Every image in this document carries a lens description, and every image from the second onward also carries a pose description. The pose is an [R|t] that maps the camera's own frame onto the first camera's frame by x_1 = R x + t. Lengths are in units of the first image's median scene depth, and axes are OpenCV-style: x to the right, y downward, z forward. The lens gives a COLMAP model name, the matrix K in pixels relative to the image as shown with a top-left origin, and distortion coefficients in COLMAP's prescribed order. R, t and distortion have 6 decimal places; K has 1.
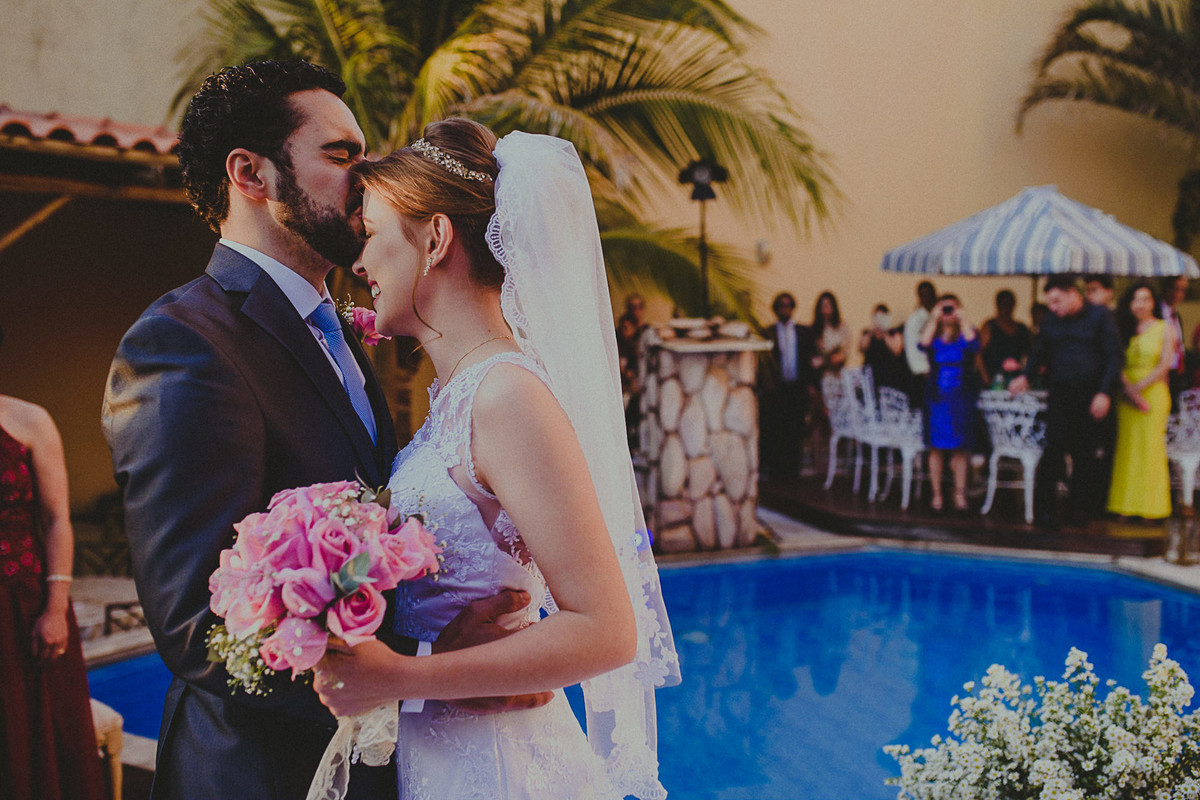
lens RADIAL K [[1136.4, 0, 600.0], [0, 1136.4, 400.0], [0, 0, 1]] dist [-0.068496, 0.105075]
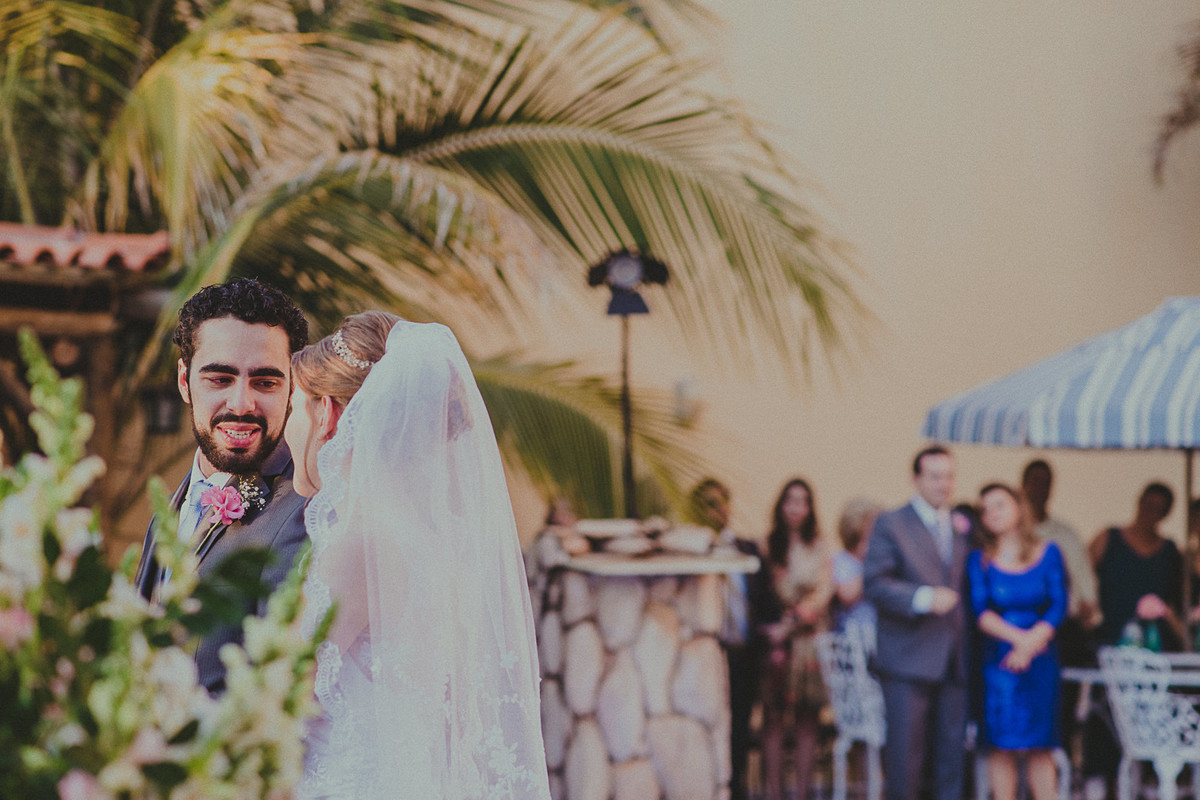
lens RADIAL K [[2970.0, 0, 600.0], [0, 2970.0, 400.0], [0, 0, 1]] dist [-0.051595, 0.374291]
pose [[0.987336, 0.011328, 0.158240, -0.163759], [0.008700, 0.992080, -0.125303, 0.056254], [-0.158406, 0.125093, 0.979418, -0.478977]]
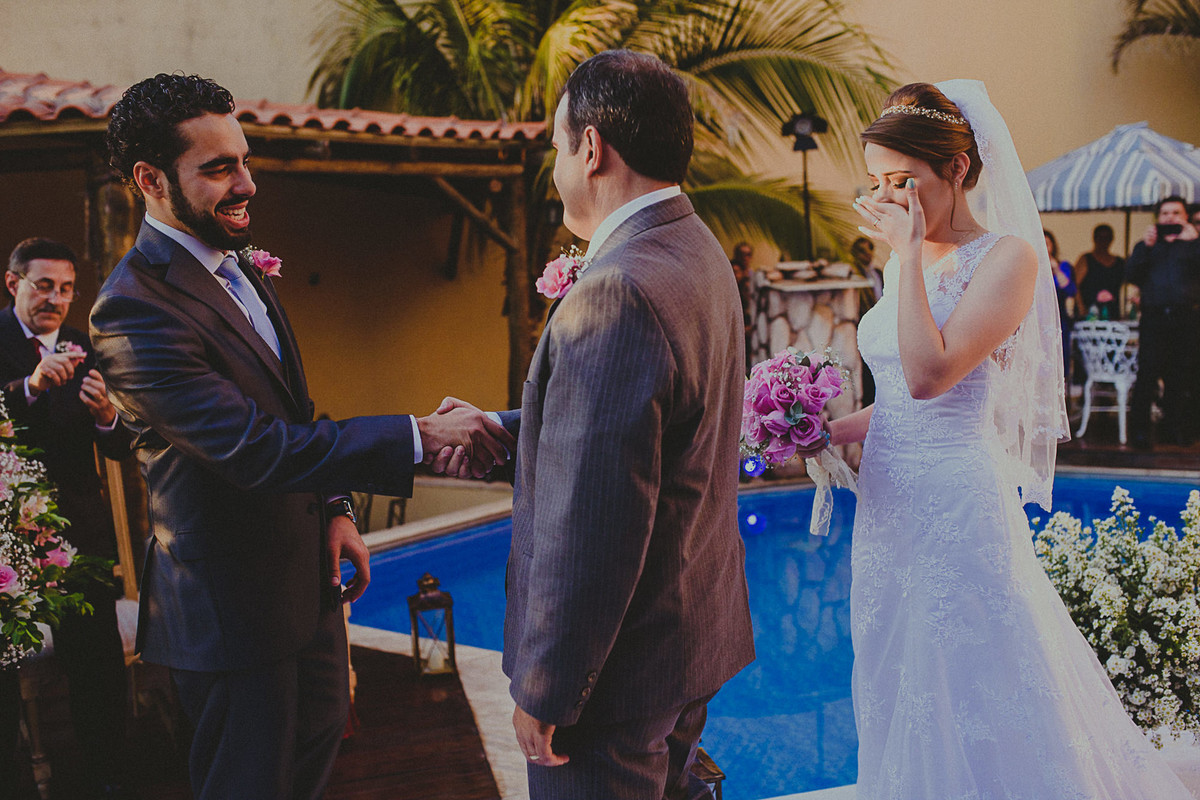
lens RADIAL K [[1136.4, 0, 600.0], [0, 1136.4, 400.0], [0, 0, 1]] dist [-0.068496, 0.105075]
pose [[0.995880, -0.025561, -0.087007, -0.015455], [0.028711, 0.998970, 0.035147, 0.016757], [0.086019, -0.037500, 0.995587, -0.093277]]
